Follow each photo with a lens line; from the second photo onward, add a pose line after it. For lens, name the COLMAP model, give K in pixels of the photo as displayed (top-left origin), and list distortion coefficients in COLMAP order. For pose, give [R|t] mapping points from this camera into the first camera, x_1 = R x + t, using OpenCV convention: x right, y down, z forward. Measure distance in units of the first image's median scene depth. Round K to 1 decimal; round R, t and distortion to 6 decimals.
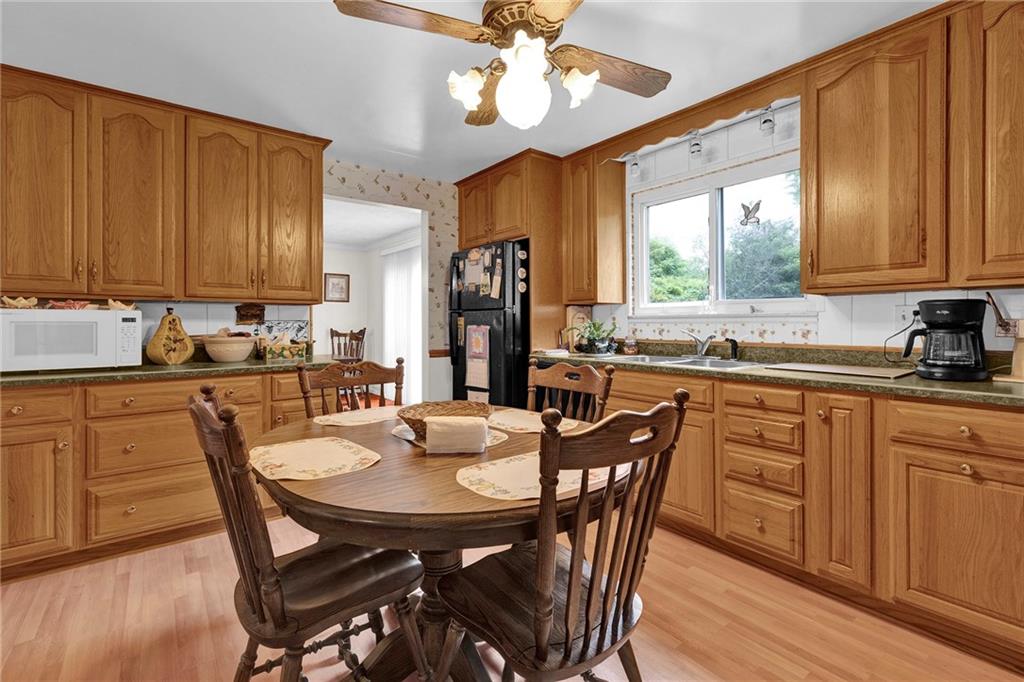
lens RADIAL K [[463.2, 0, 510.2], [0, 463.2, 332.8], [0, 0, 1]] dist [0.000520, 0.001389]
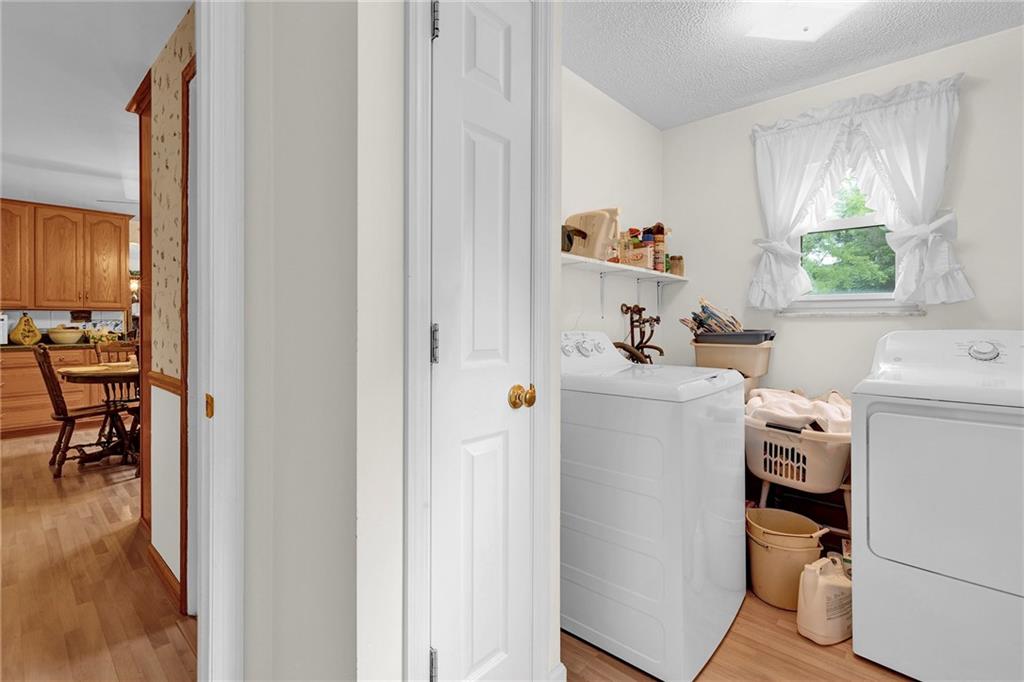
lens RADIAL K [[463.2, 0, 513.0], [0, 463.2, 331.7], [0, 0, 1]] dist [0.000520, 0.001389]
pose [[0.984660, -0.002985, 0.174457, 0.763616], [0.002765, 0.999995, 0.001507, 0.019974], [-0.174461, -0.001001, 0.984664, -1.033997]]
